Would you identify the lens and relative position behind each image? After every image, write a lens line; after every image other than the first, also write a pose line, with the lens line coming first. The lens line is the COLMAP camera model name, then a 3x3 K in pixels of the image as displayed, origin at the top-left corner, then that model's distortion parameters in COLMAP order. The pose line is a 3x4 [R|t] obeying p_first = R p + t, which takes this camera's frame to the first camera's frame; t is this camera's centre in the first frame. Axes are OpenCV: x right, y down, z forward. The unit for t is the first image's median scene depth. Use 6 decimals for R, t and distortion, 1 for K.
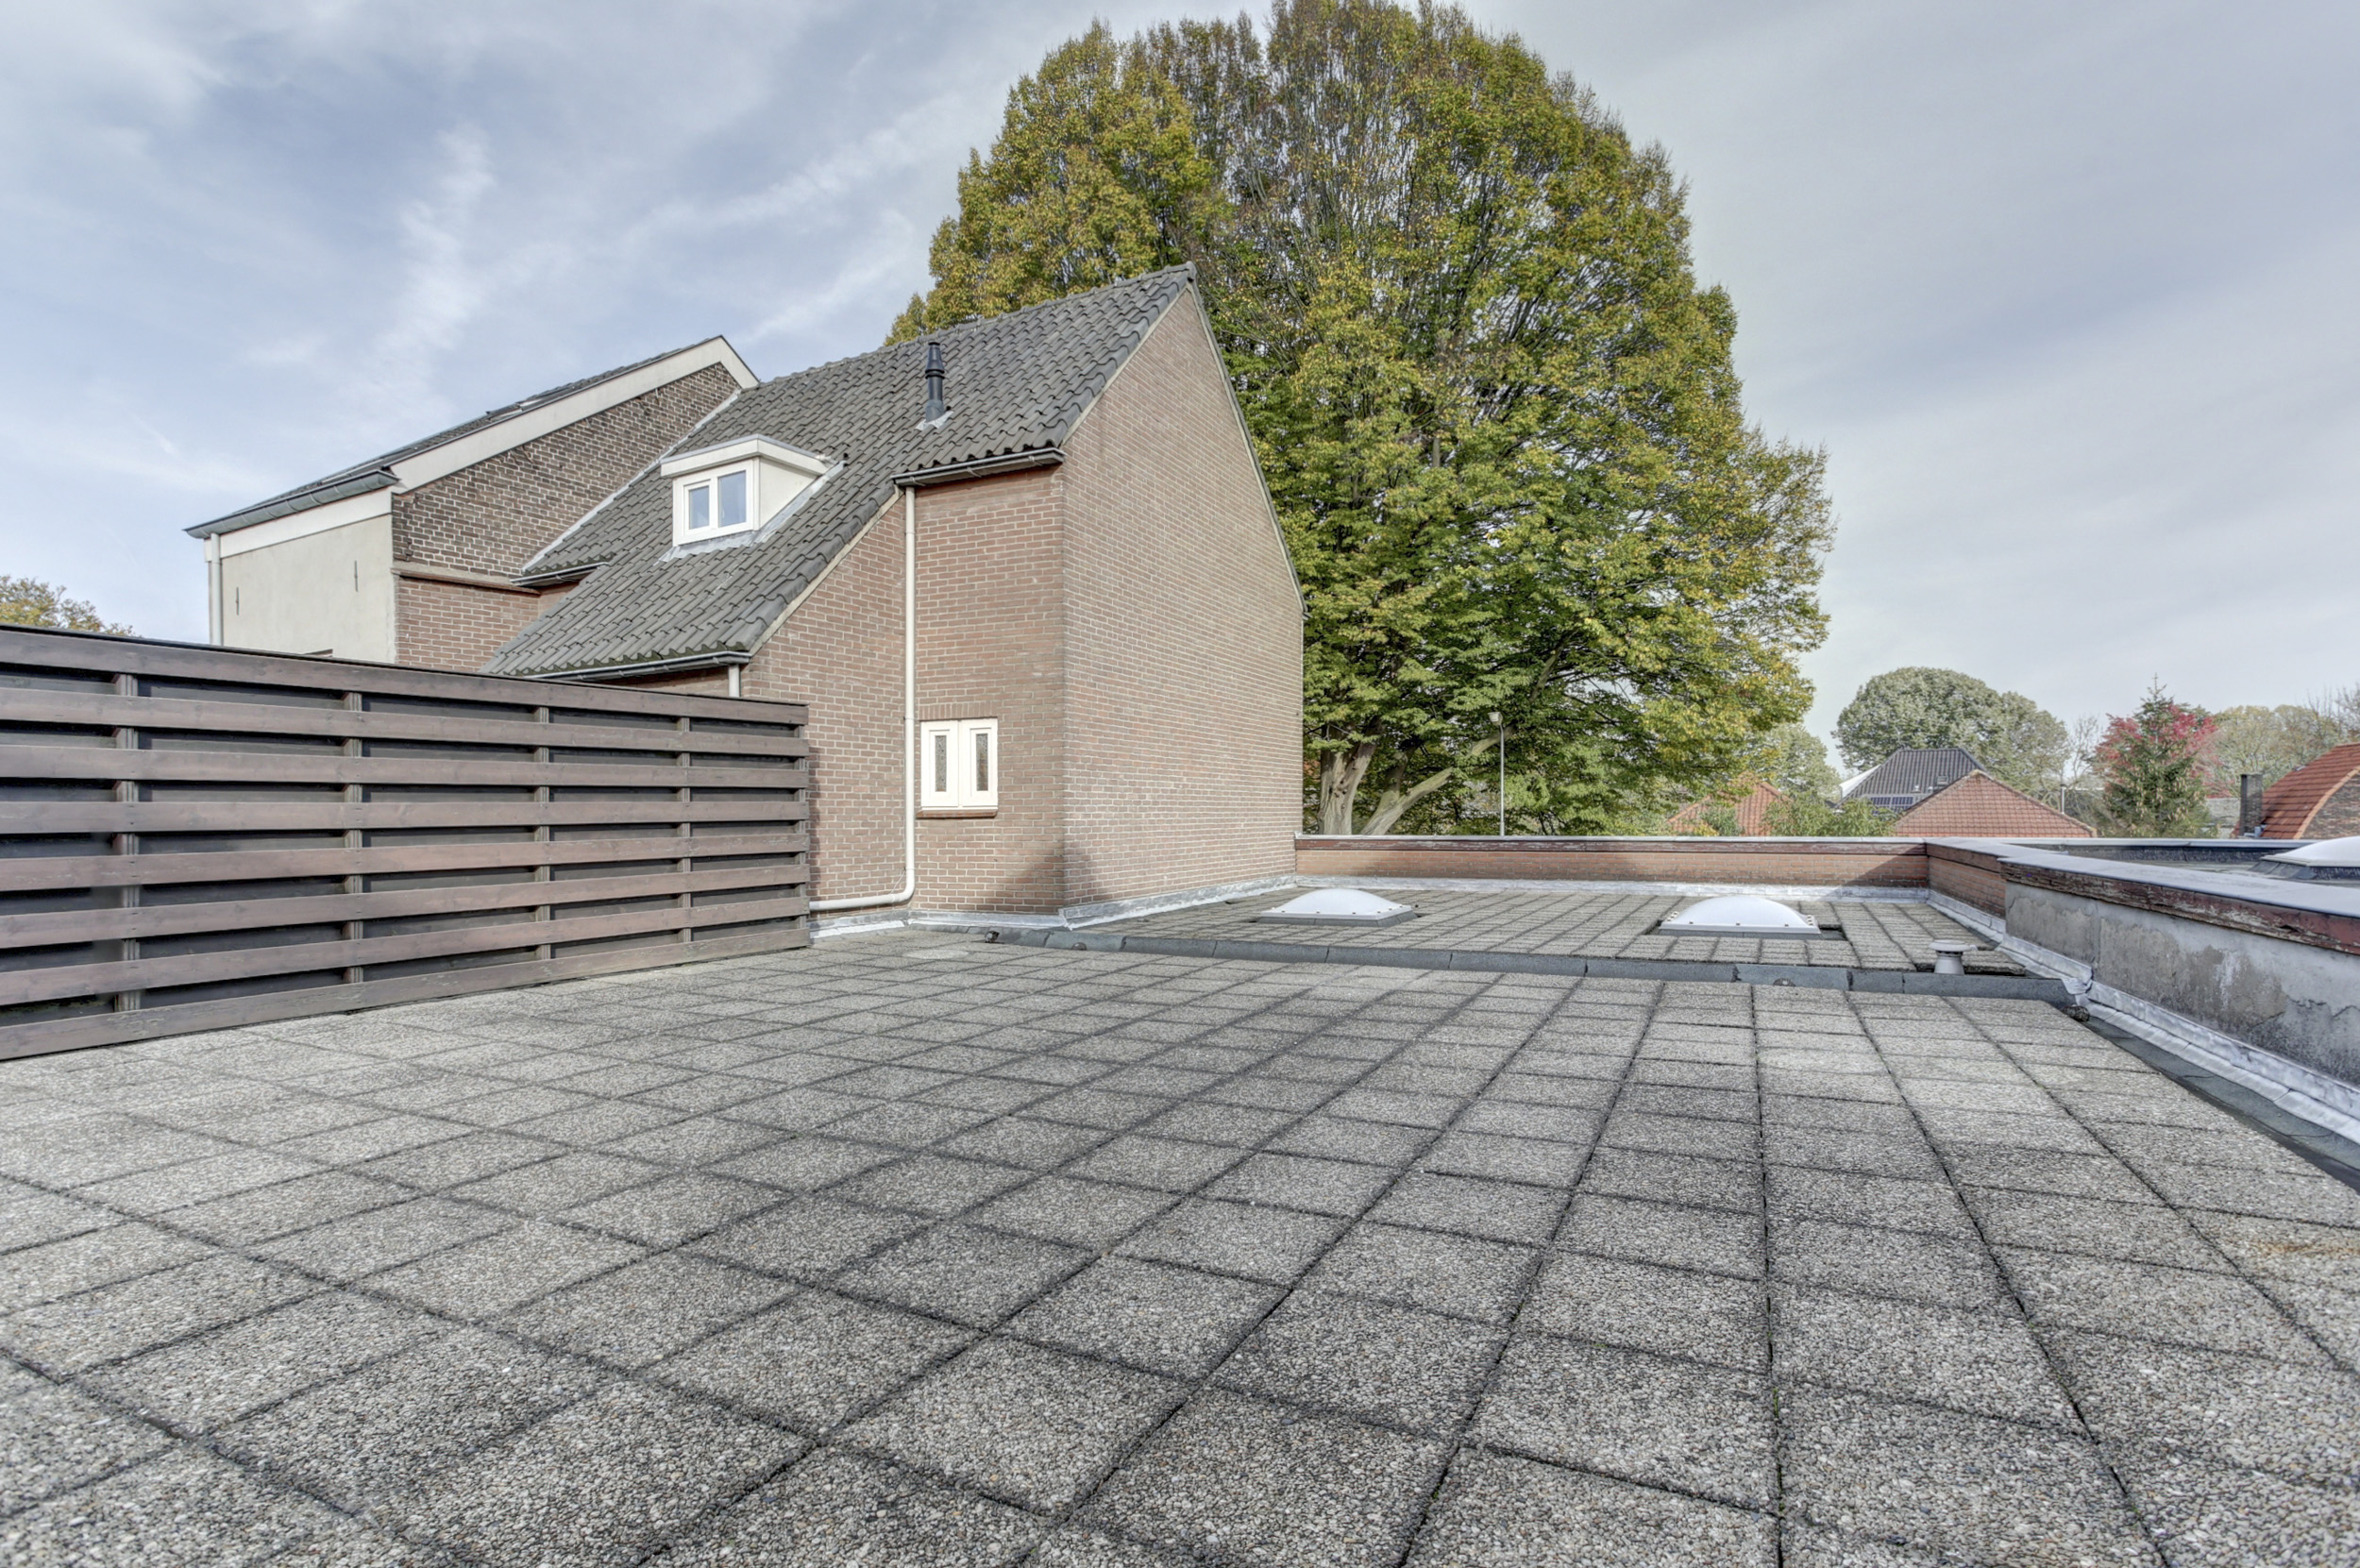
lens RADIAL K [[1158.3, 0, 1180.0], [0, 1158.3, 784.0], [0, 0, 1]] dist [-0.014591, 0.000197]
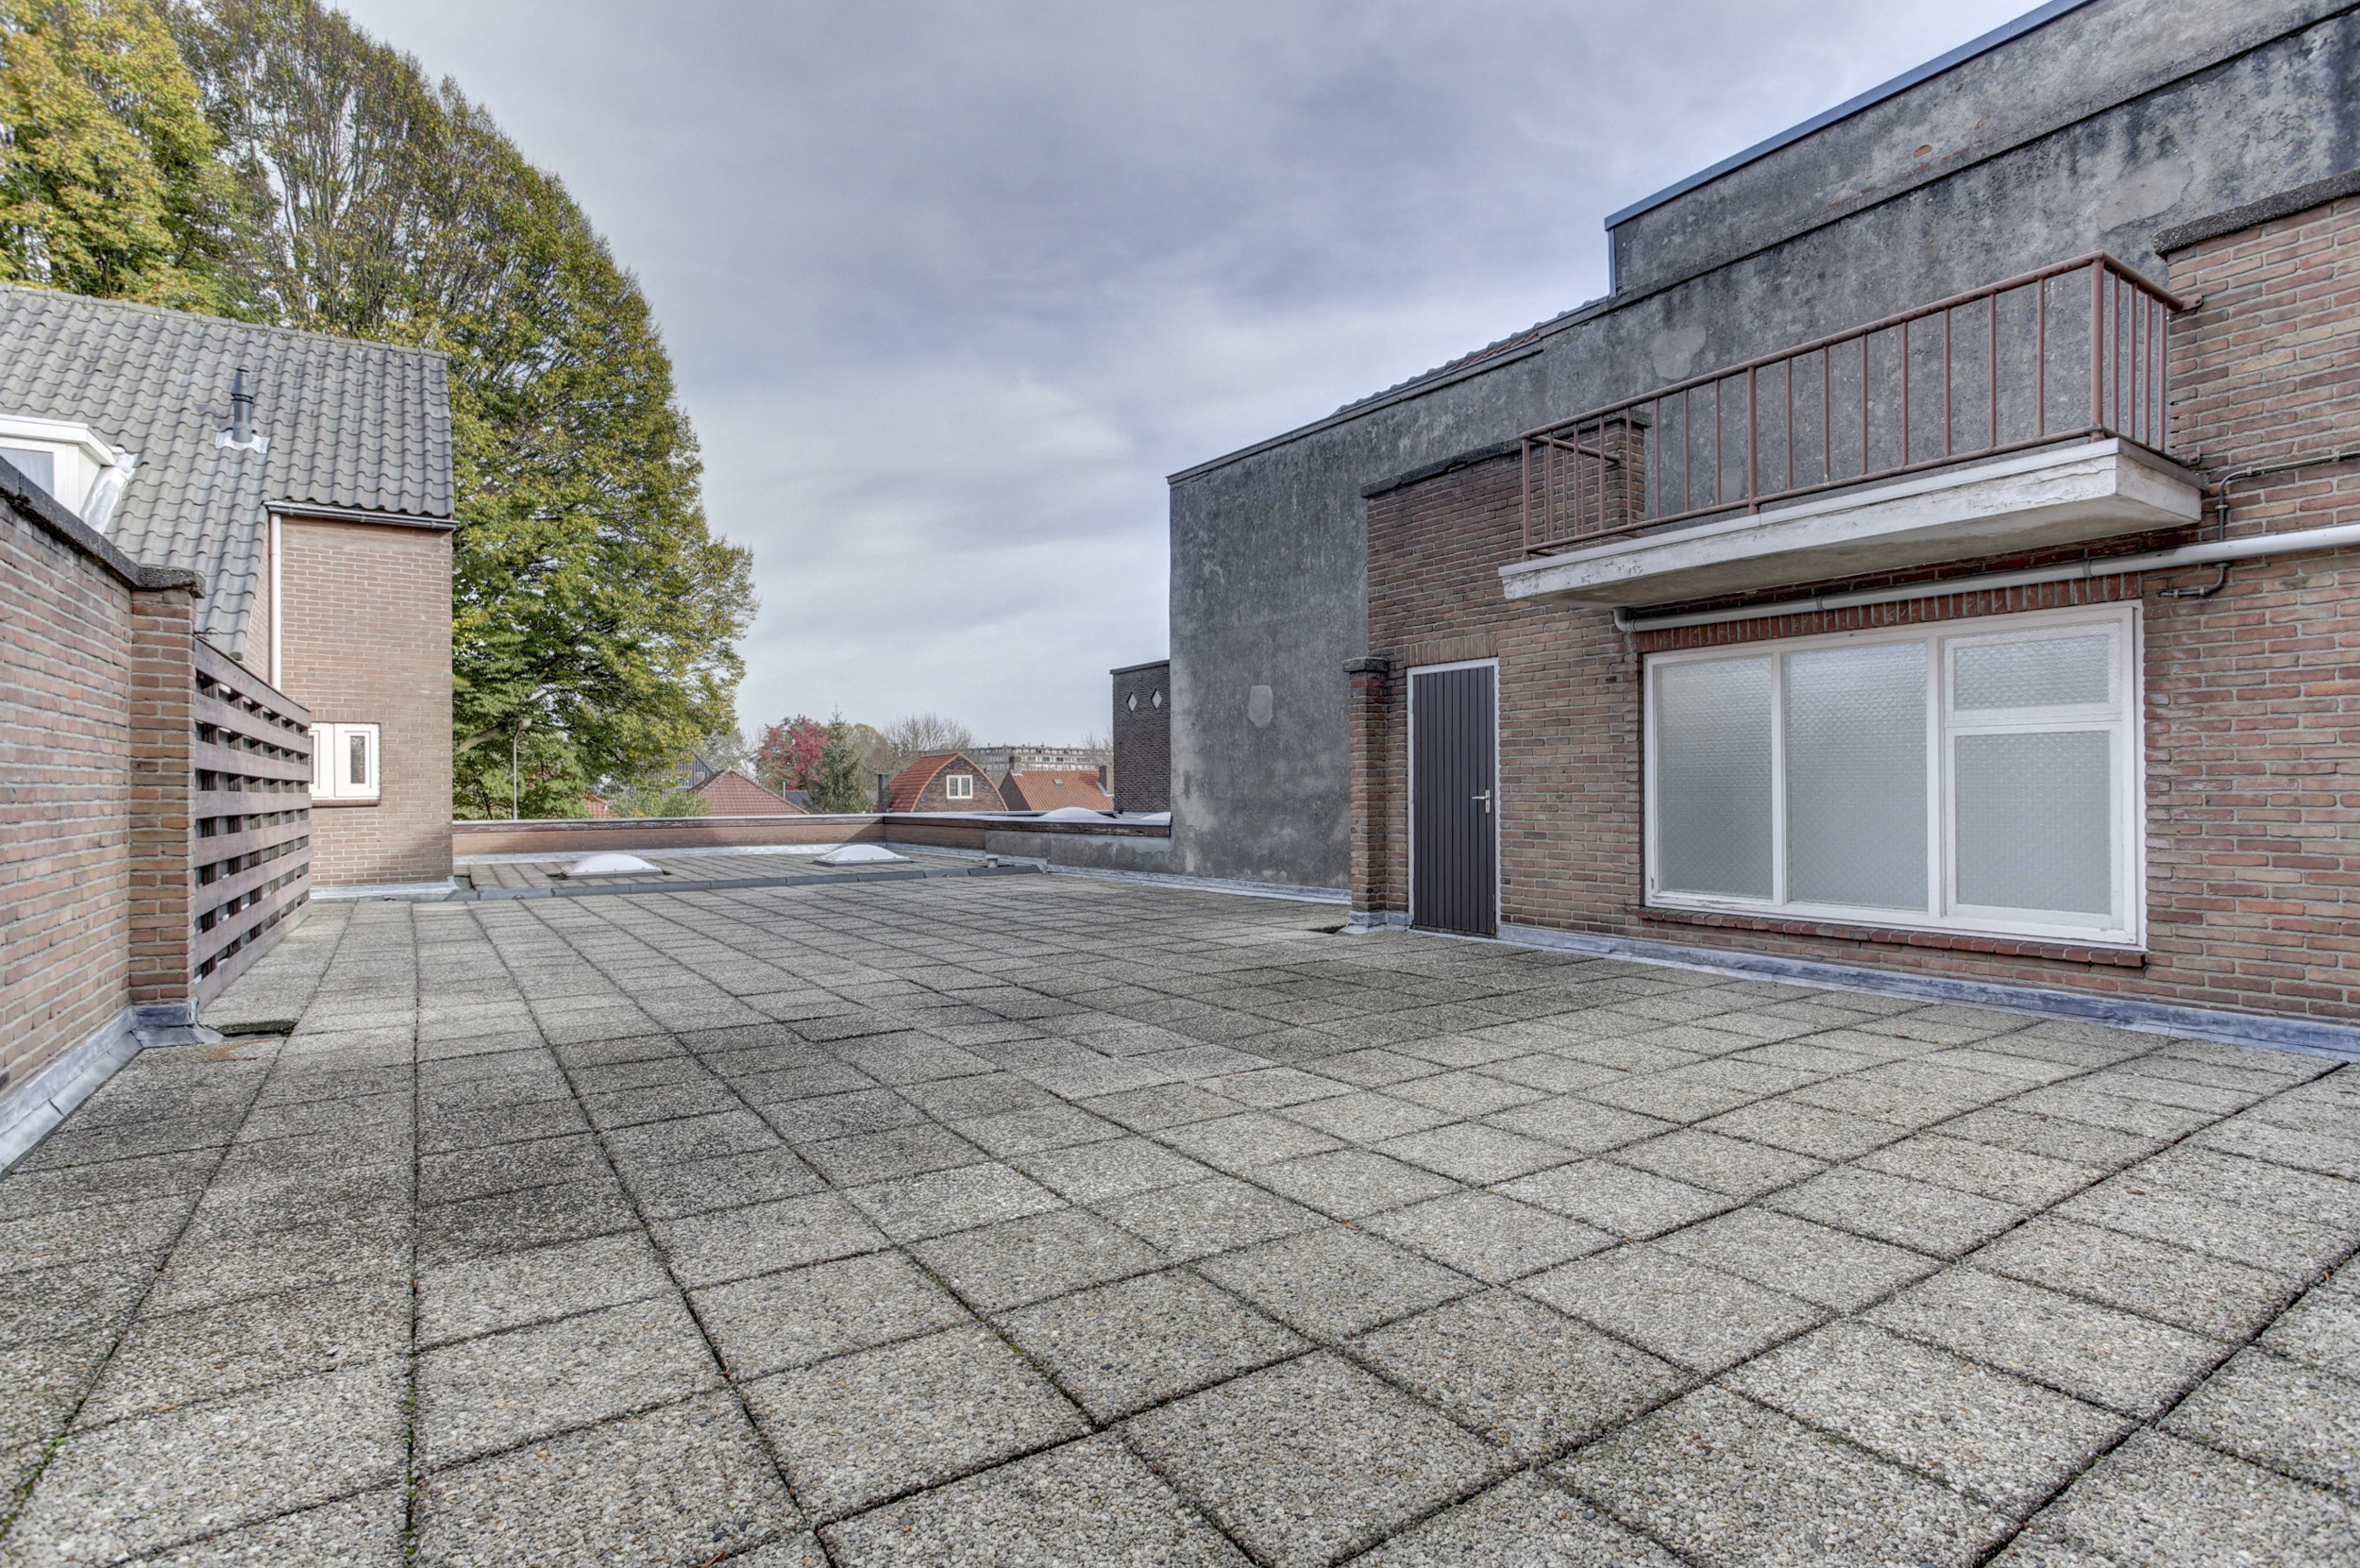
lens RADIAL K [[1158.3, 0, 1180.0], [0, 1158.3, 784.0], [0, 0, 1]] dist [-0.014591, 0.000197]
pose [[0.489748, 0.008818, 0.871820, -0.627097], [-0.017323, 0.999850, -0.000381, -0.006324], [-0.871692, -0.014916, 0.489827, -0.255750]]
